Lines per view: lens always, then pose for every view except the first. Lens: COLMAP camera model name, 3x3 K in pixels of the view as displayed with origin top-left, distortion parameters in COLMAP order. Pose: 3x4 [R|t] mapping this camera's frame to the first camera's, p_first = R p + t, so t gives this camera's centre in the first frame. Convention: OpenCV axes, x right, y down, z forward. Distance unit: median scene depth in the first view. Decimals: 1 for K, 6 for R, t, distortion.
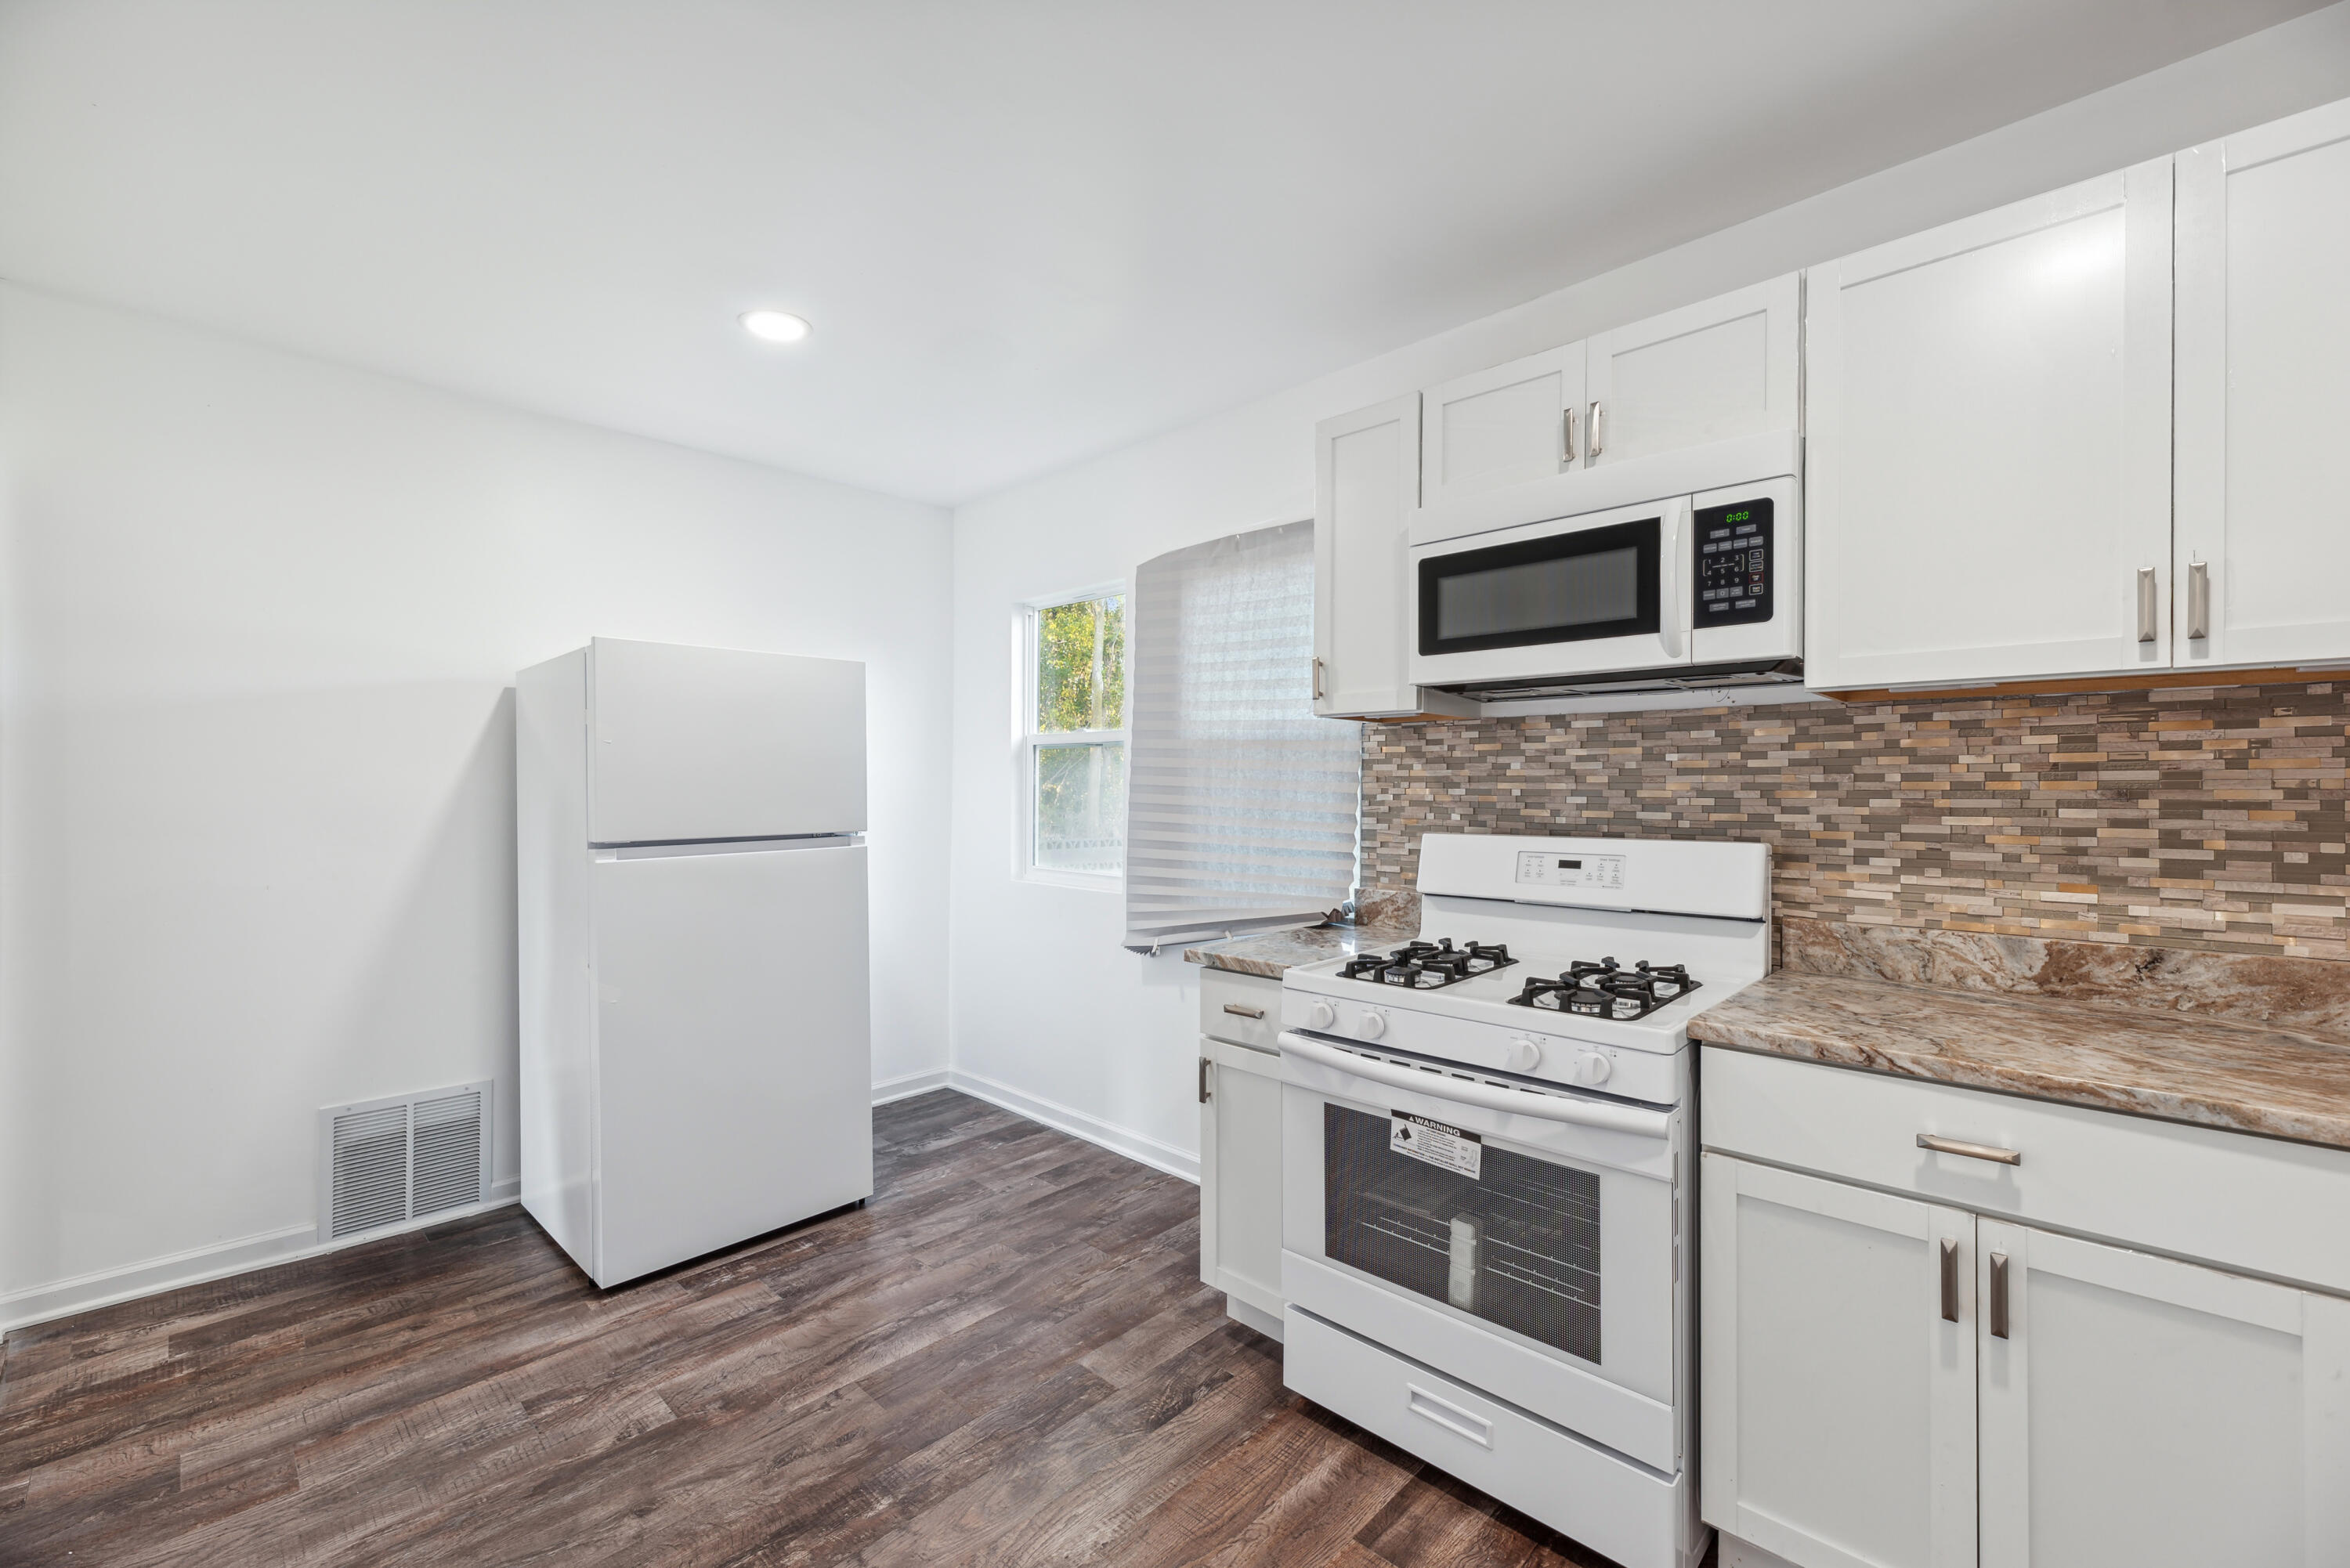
lens RADIAL K [[956.6, 0, 1179.4], [0, 956.6, 785.2], [0, 0, 1]] dist [0.003435, 0.000539]
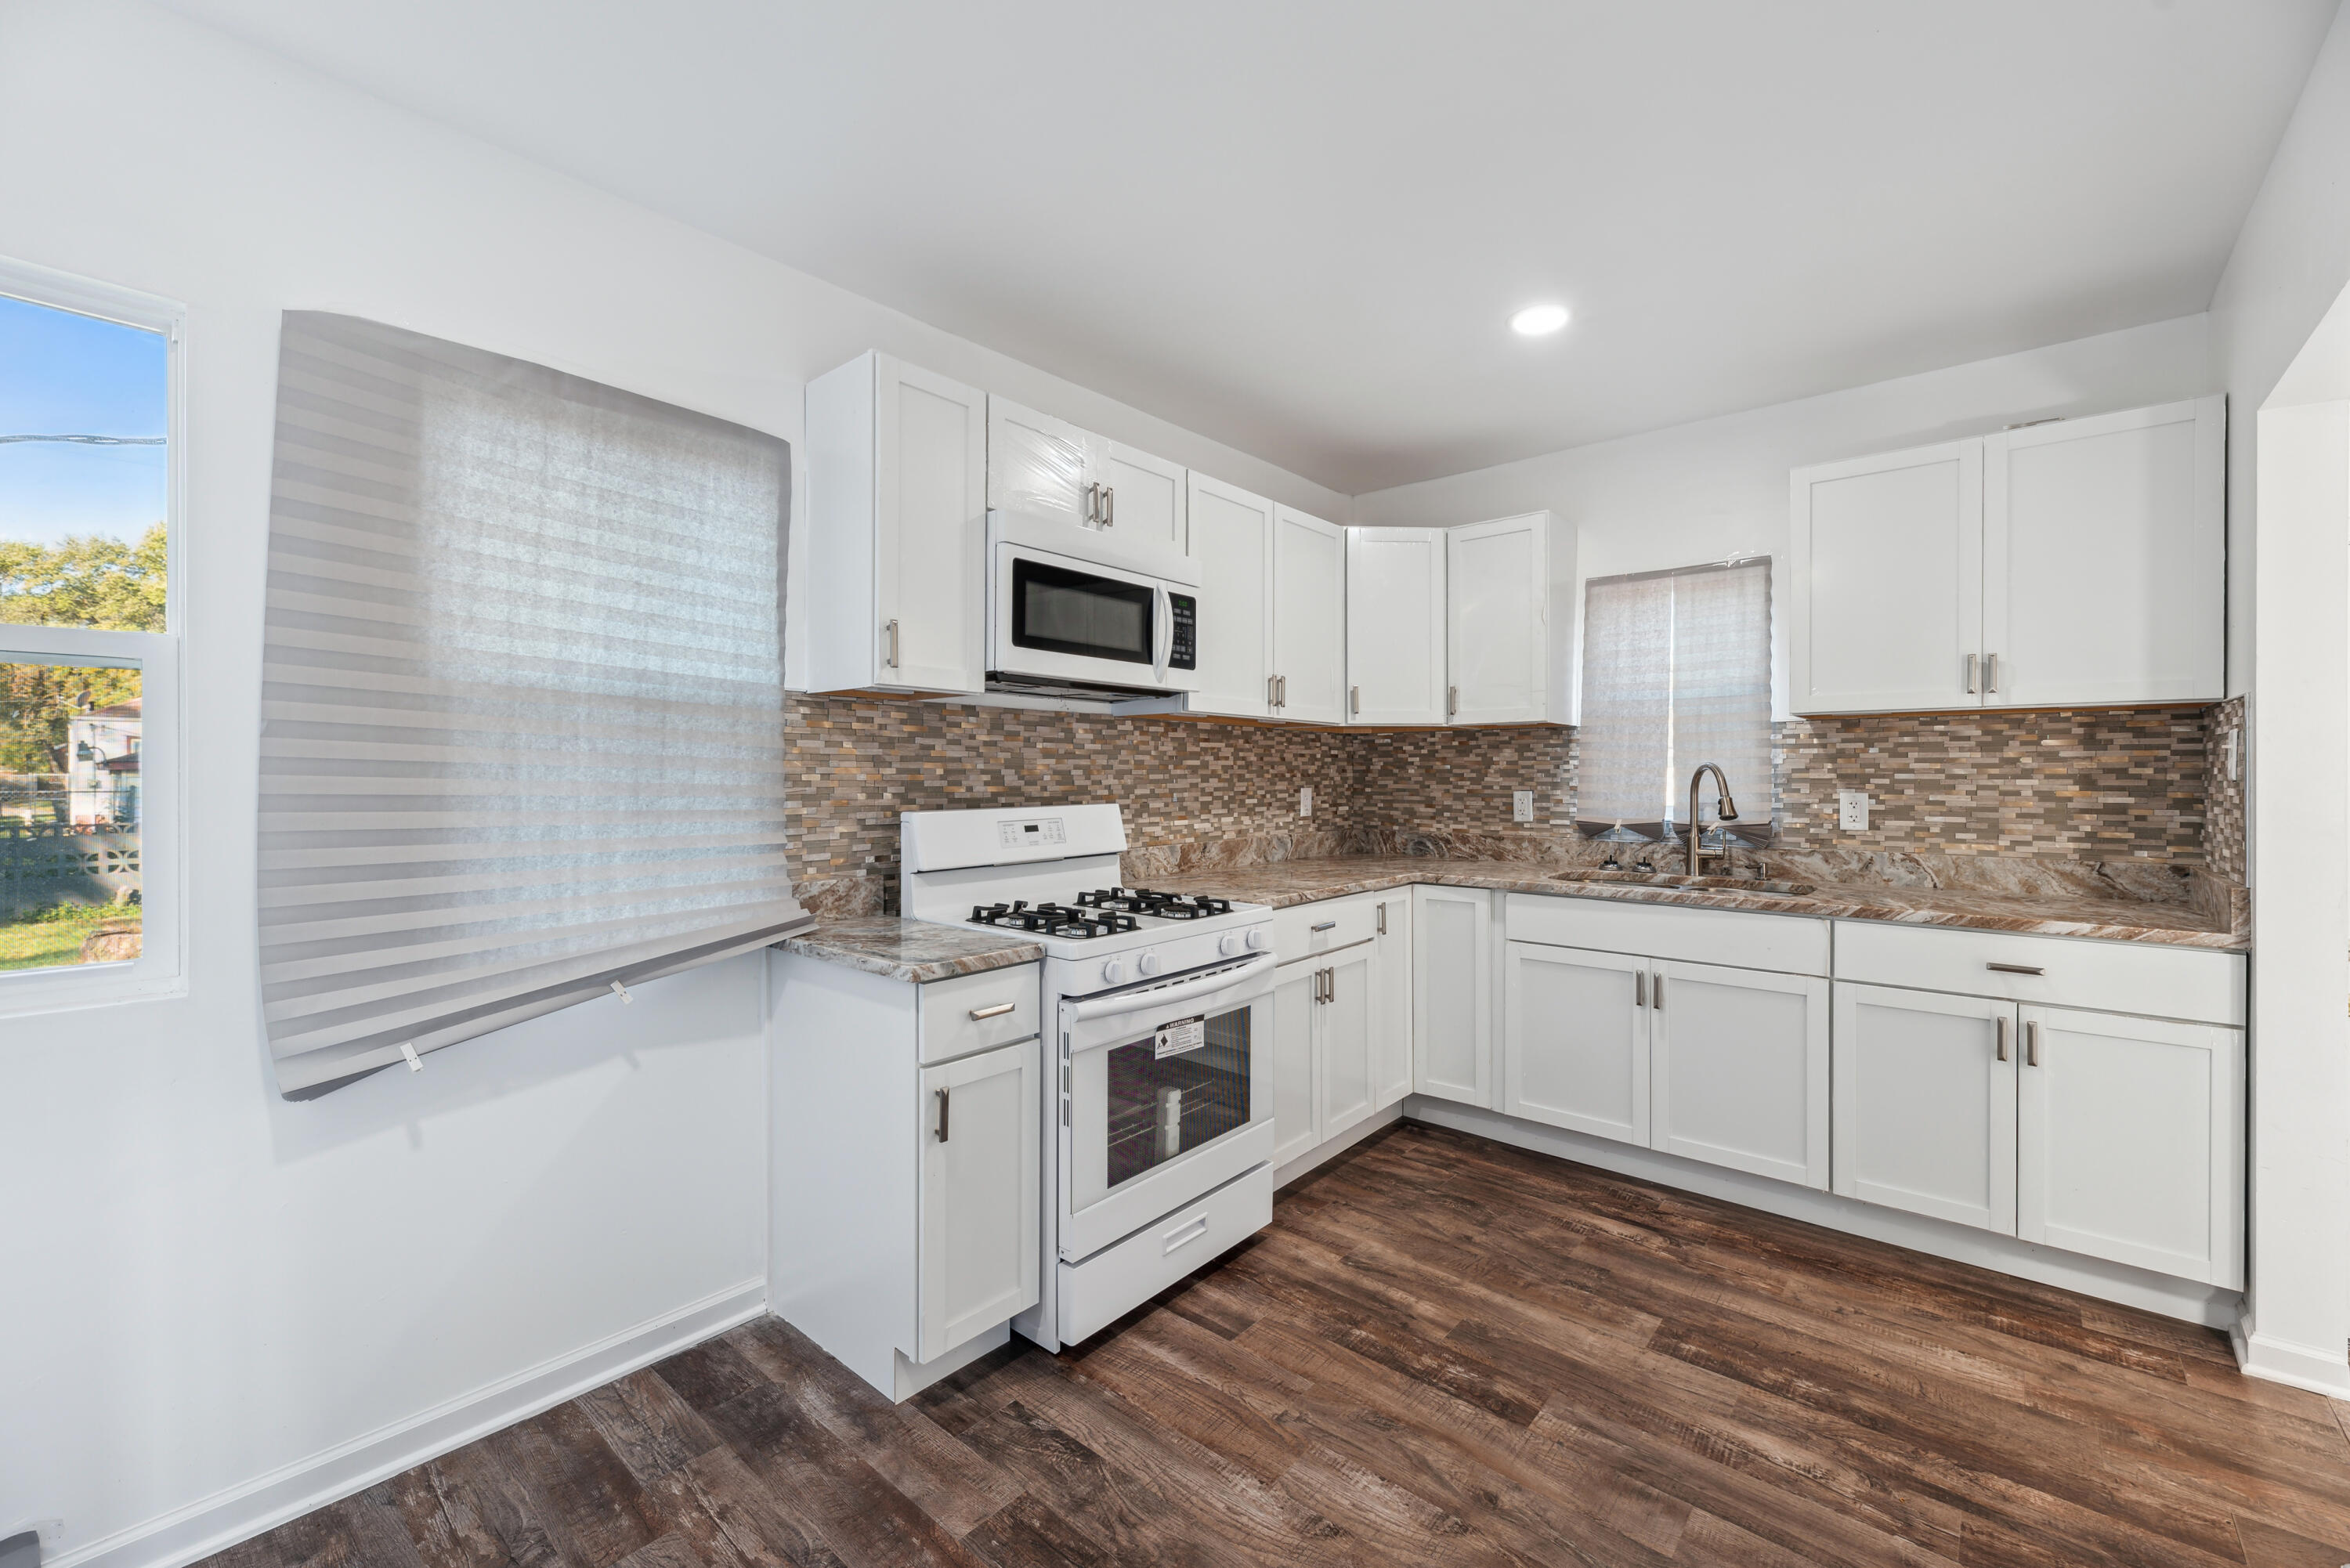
lens RADIAL K [[956.6, 0, 1178.5], [0, 956.6, 776.8], [0, 0, 1]] dist [0.003435, 0.000539]
pose [[-0.046212, -0.005757, 0.998915, -0.819853], [-0.003855, 0.999977, 0.005584, 0.007050], [-0.998924, -0.003593, -0.046233, 0.833644]]
